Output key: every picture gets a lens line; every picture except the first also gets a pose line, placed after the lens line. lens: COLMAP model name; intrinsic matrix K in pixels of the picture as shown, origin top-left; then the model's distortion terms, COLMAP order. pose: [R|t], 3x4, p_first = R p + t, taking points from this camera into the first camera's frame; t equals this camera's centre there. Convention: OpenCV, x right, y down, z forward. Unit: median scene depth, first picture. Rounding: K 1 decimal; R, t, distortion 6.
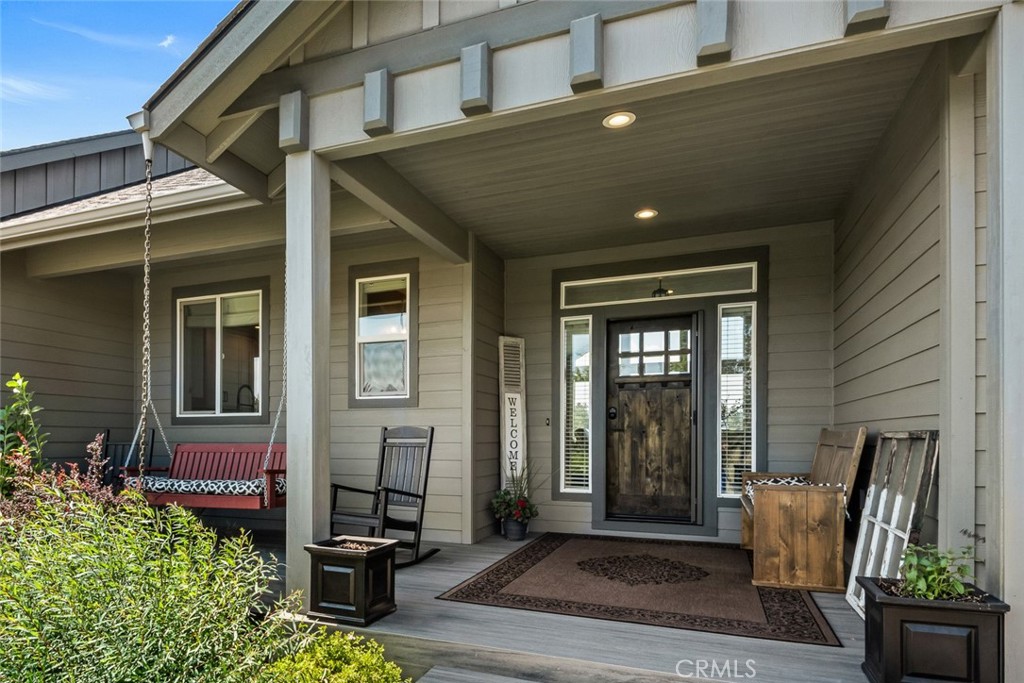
lens RADIAL K [[545.7, 0, 511.3], [0, 545.7, 437.3], [0, 0, 1]] dist [0.027769, -0.000055]
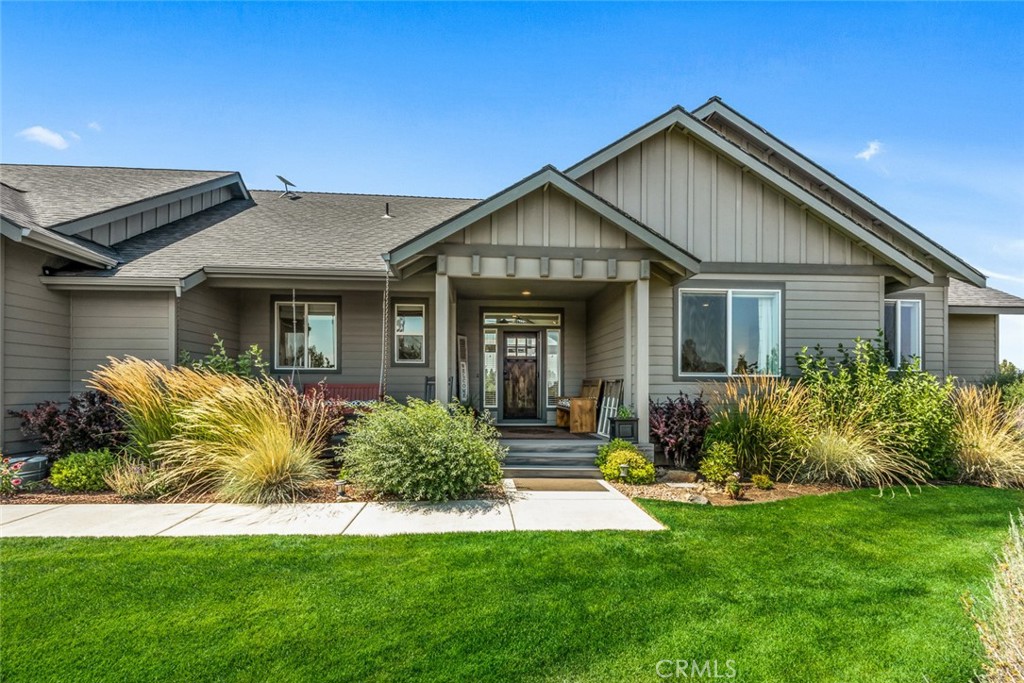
lens RADIAL K [[469.5, 0, 512.1], [0, 469.5, 394.0], [0, 0, 1]] dist [-0.000019, -0.000027]
pose [[0.880005, 0.000038, 0.474965, -0.760784], [-0.001079, 0.999998, 0.001919, 0.045152], [-0.474964, -0.002201, 0.880003, -0.780179]]
